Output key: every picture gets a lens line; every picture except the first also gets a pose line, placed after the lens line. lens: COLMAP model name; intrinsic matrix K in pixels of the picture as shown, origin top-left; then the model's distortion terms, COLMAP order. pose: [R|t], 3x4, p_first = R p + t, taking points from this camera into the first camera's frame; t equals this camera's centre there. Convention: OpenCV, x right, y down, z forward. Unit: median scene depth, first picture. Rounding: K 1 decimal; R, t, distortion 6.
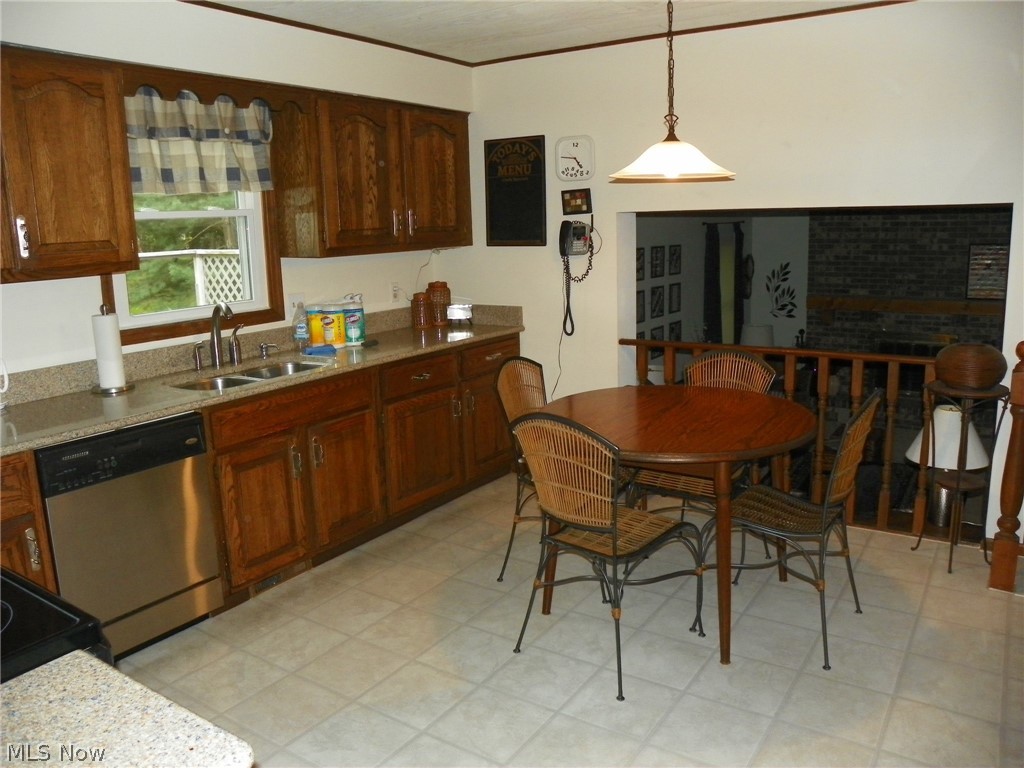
lens RADIAL K [[787.5, 0, 513.2], [0, 787.5, 376.5], [0, 0, 1]] dist [-0.131204, 0.062470]
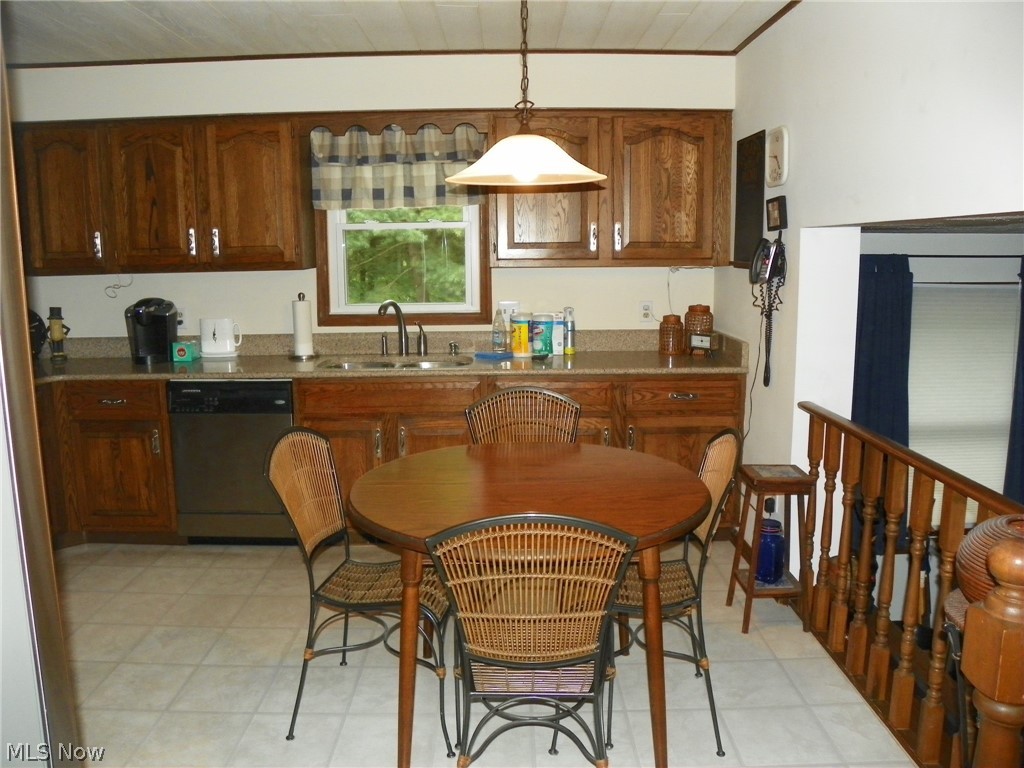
lens RADIAL K [[787.5, 0, 505.7], [0, 787.5, 379.5], [0, 0, 1]] dist [-0.131204, 0.062470]
pose [[0.560219, 0.157668, -0.813201, 0.772110], [-0.166327, 0.983135, 0.076032, -0.104848], [0.811474, 0.092663, 0.576996, 0.494373]]
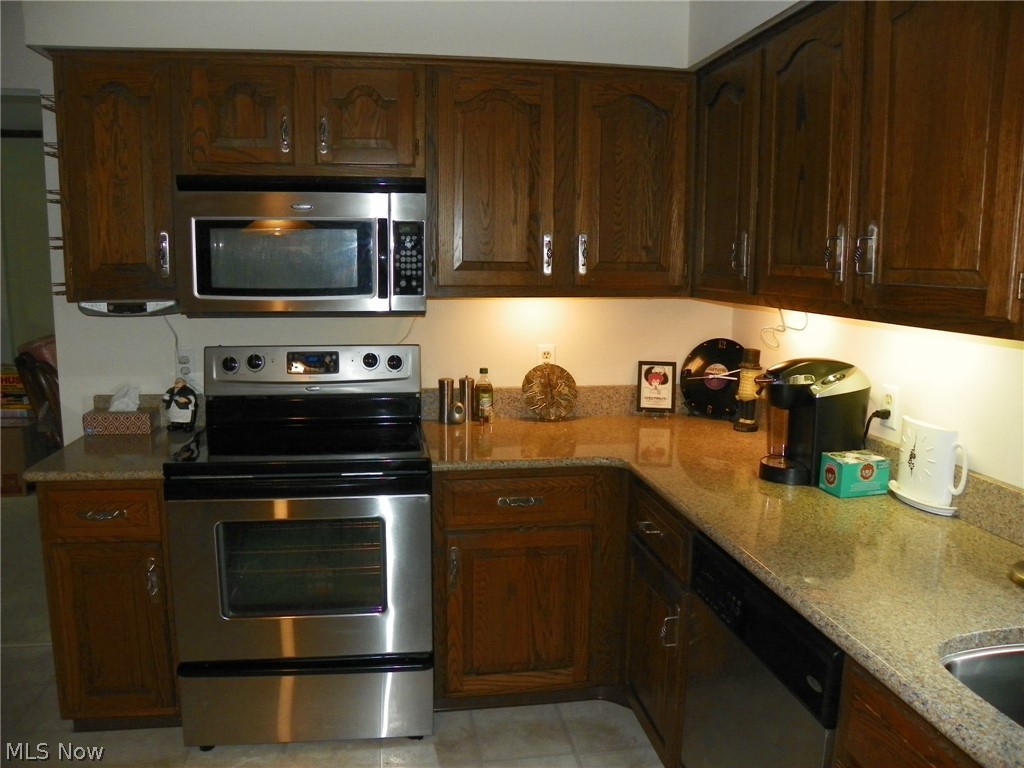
lens RADIAL K [[787.5, 0, 507.8], [0, 787.5, 386.0], [0, 0, 1]] dist [-0.131204, 0.062470]
pose [[-0.727120, 0.134448, -0.673216, 0.024306], [-0.115665, 0.942625, 0.313178, -0.202245], [0.676696, 0.305586, -0.669850, 1.023909]]
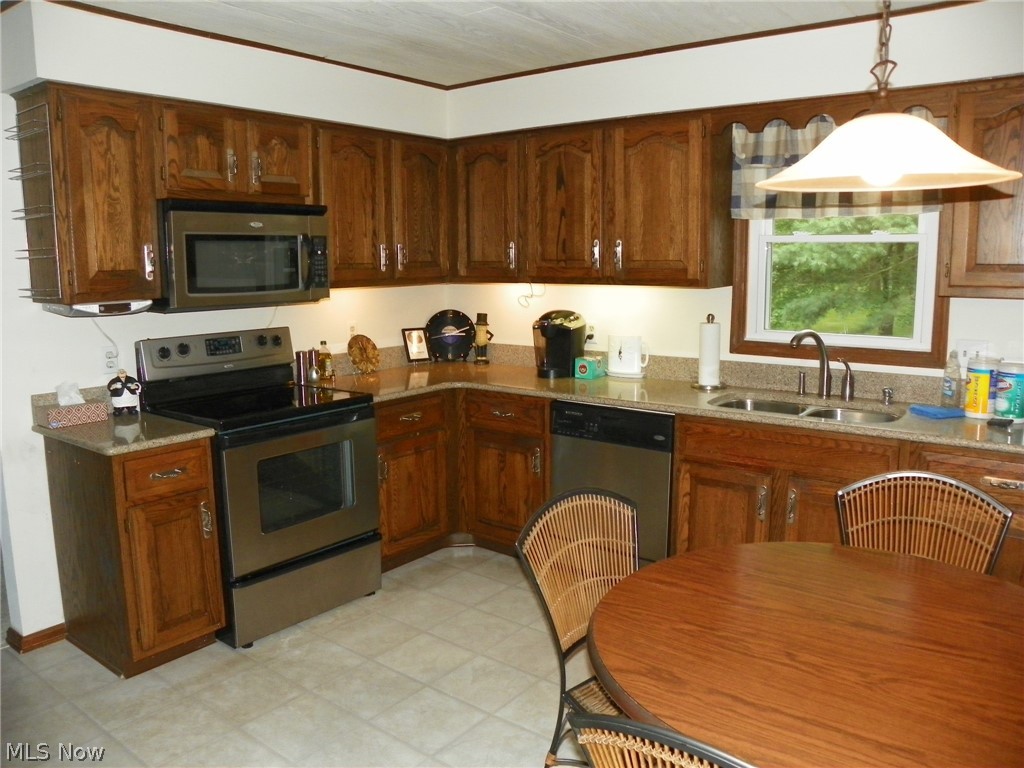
lens RADIAL K [[787.5, 0, 512.1], [0, 787.5, 384.9], [0, 0, 1]] dist [-0.131204, 0.062470]
pose [[-0.057976, 0.191275, -0.979823, 0.655779], [-0.181263, 0.963143, 0.198744, -0.166908], [0.981724, 0.189128, -0.021168, 0.716370]]
